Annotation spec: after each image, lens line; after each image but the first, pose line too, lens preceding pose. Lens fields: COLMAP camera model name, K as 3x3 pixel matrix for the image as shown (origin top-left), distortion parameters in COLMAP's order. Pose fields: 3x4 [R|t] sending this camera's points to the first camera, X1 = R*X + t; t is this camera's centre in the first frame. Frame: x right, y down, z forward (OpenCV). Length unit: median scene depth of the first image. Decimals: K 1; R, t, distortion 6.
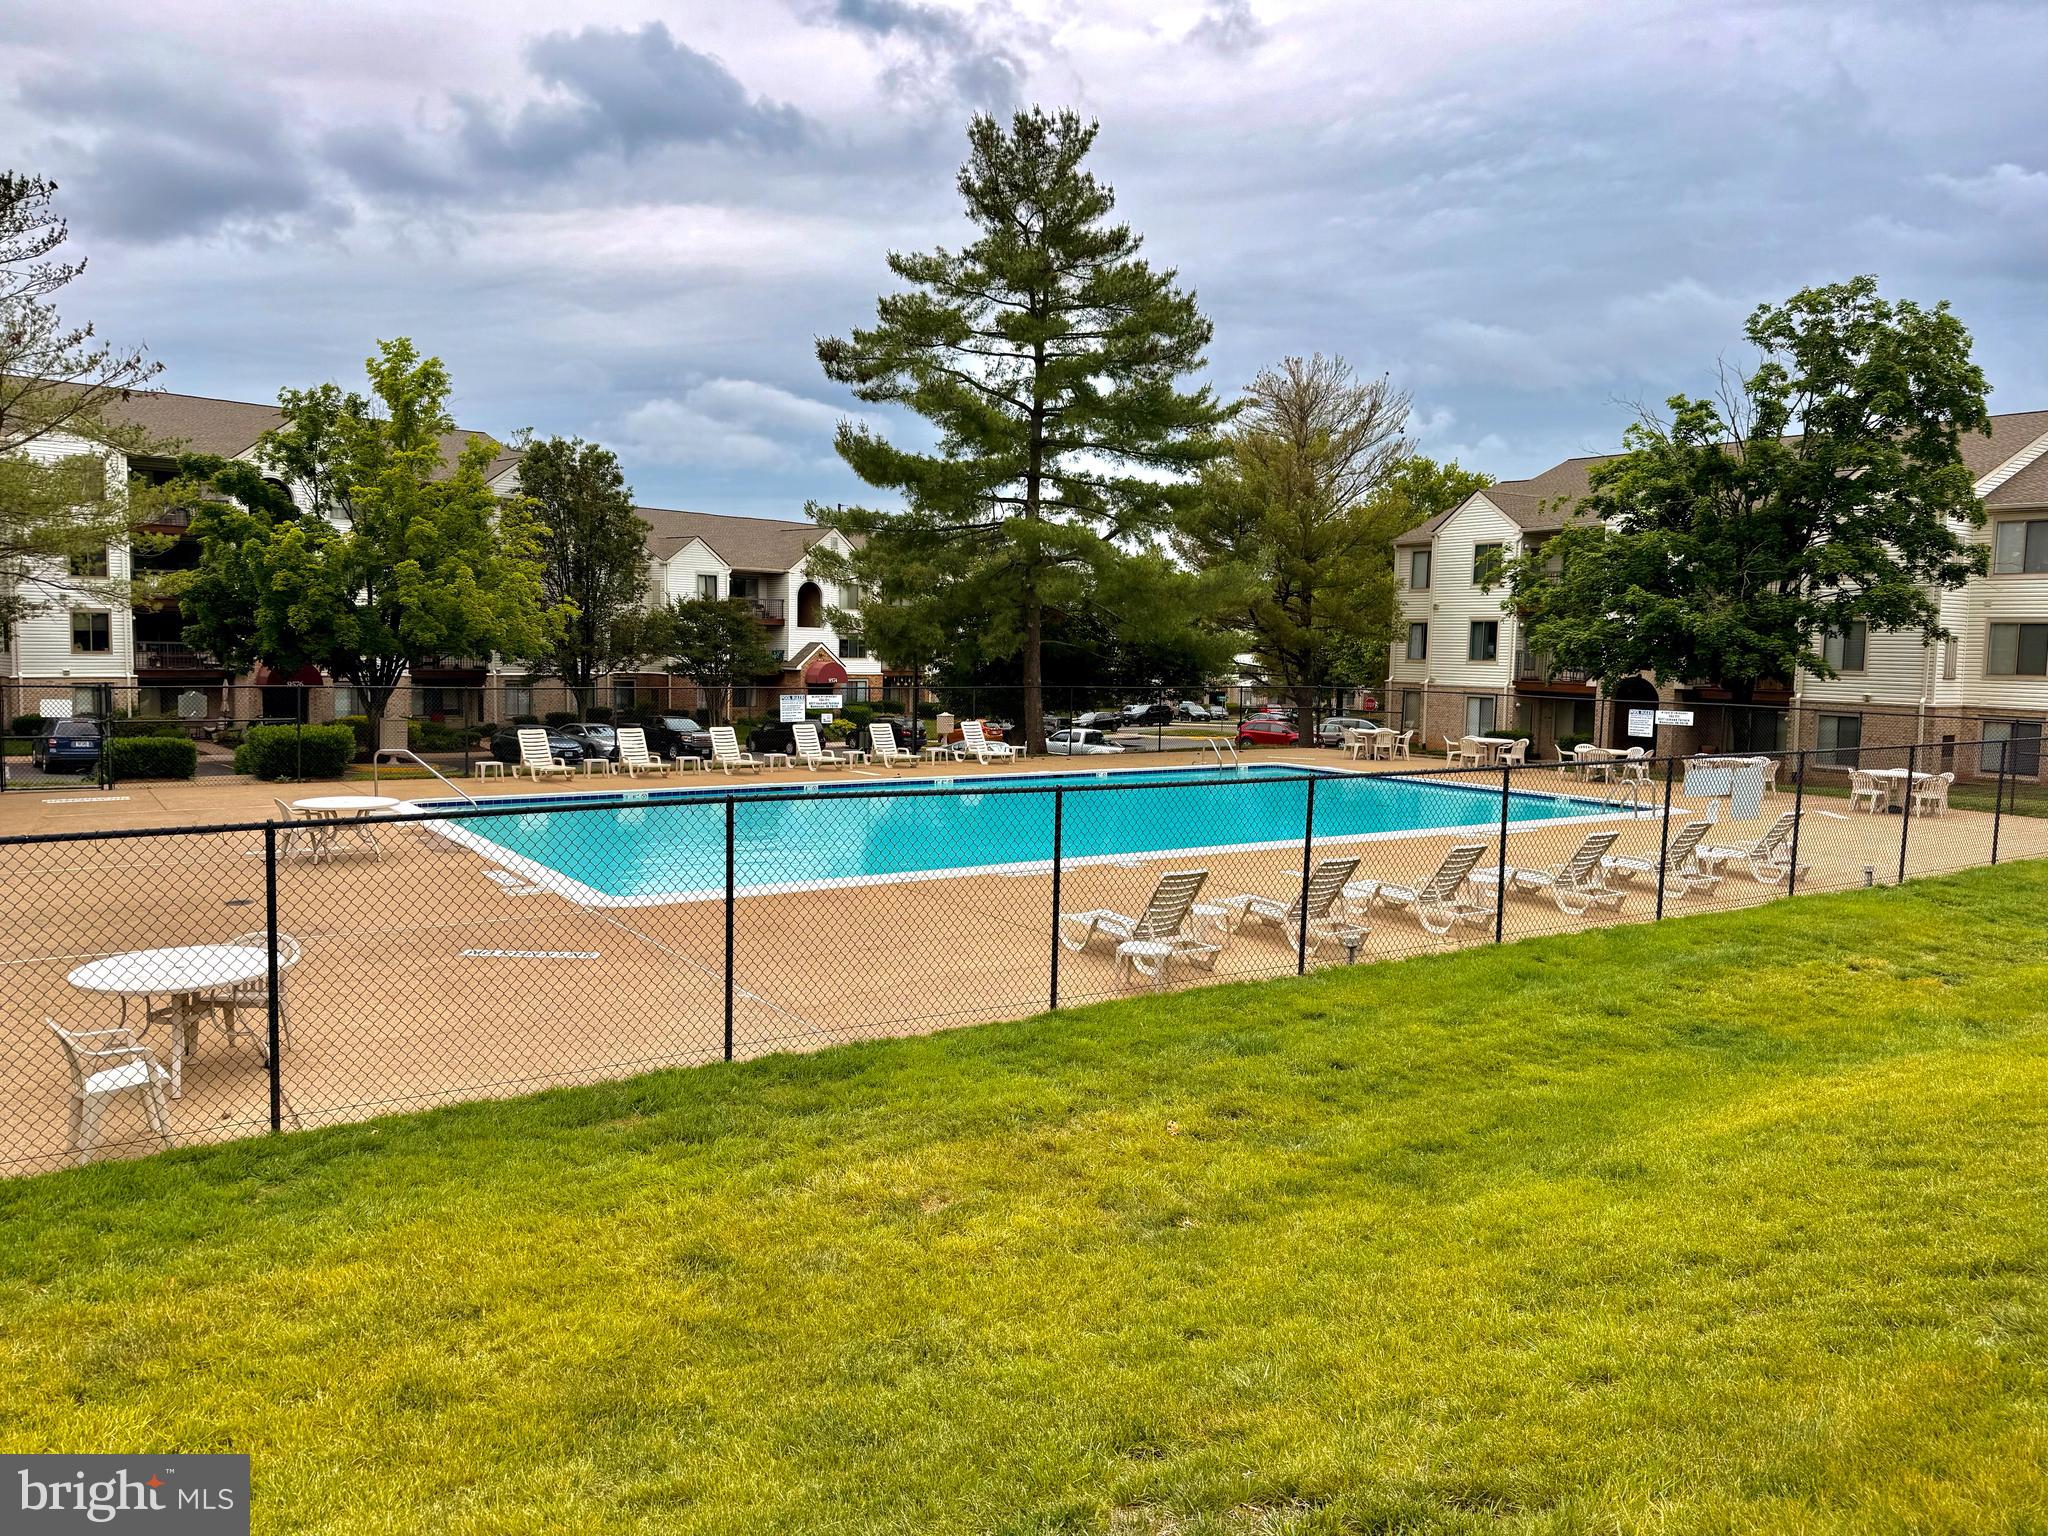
lens RADIAL K [[1464.4, 0, 1022.0], [0, 1464.4, 788.5], [0, 0, 1]] dist [0.113627, -0.136516]
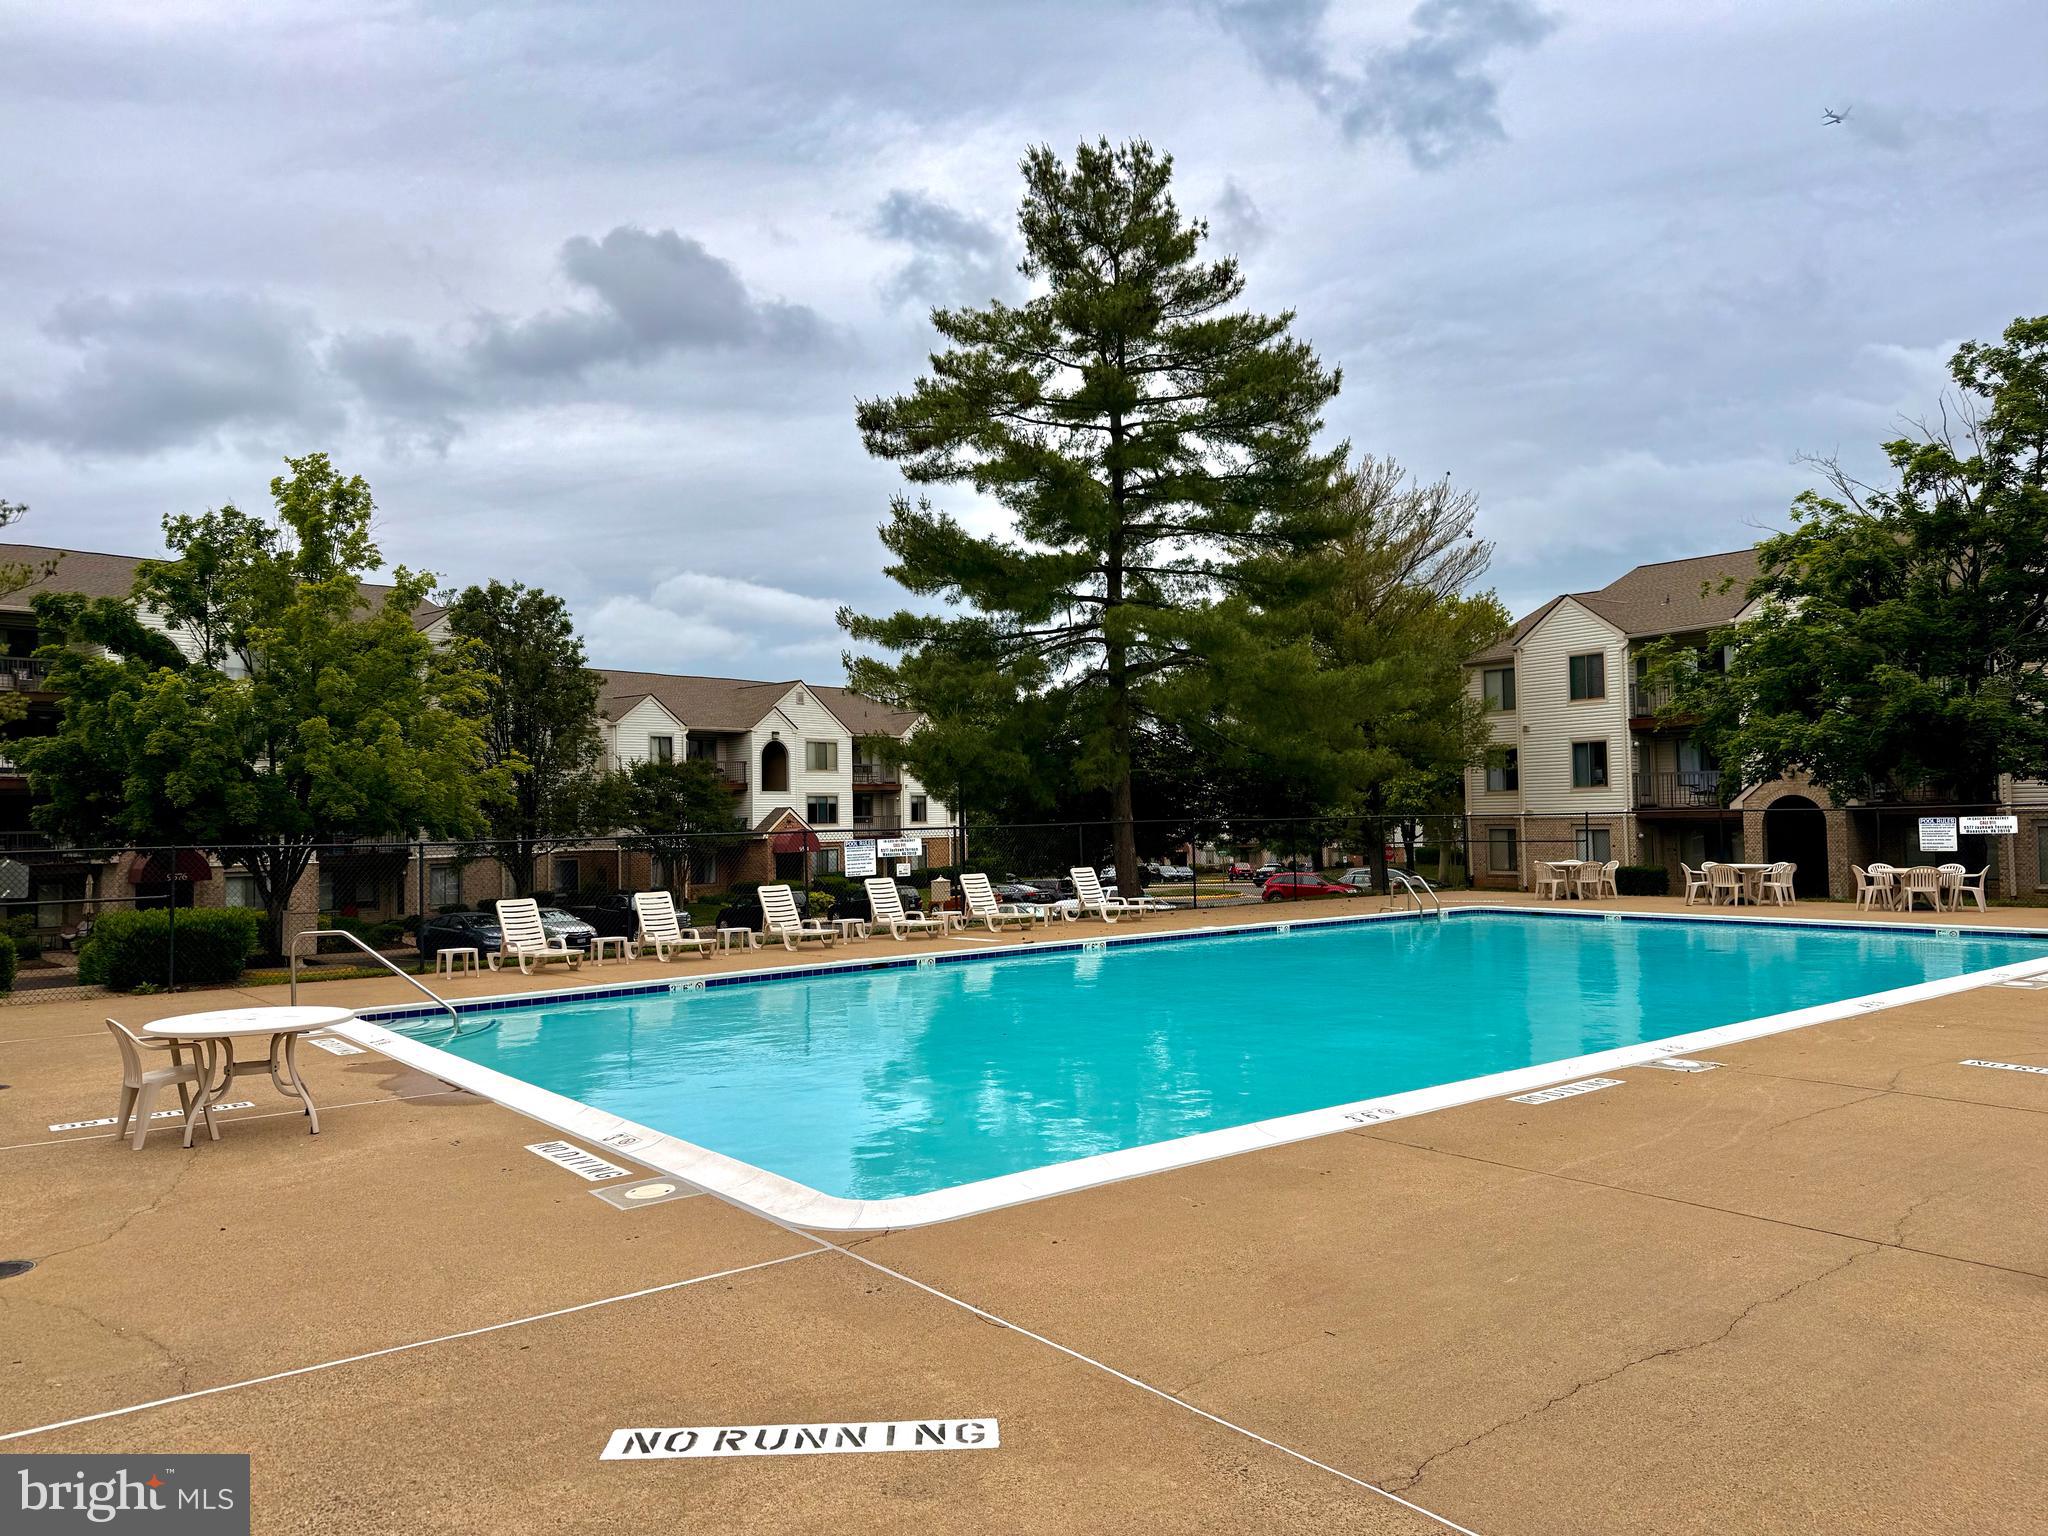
lens RADIAL K [[1464.4, 0, 1022.0], [0, 1464.4, 788.5], [0, 0, 1]] dist [0.113627, -0.136516]
pose [[0.997324, -0.040310, 0.060997, -0.081412], [0.047281, 0.991942, -0.117536, 0.001110], [-0.055767, 0.120105, 0.991194, 0.174342]]
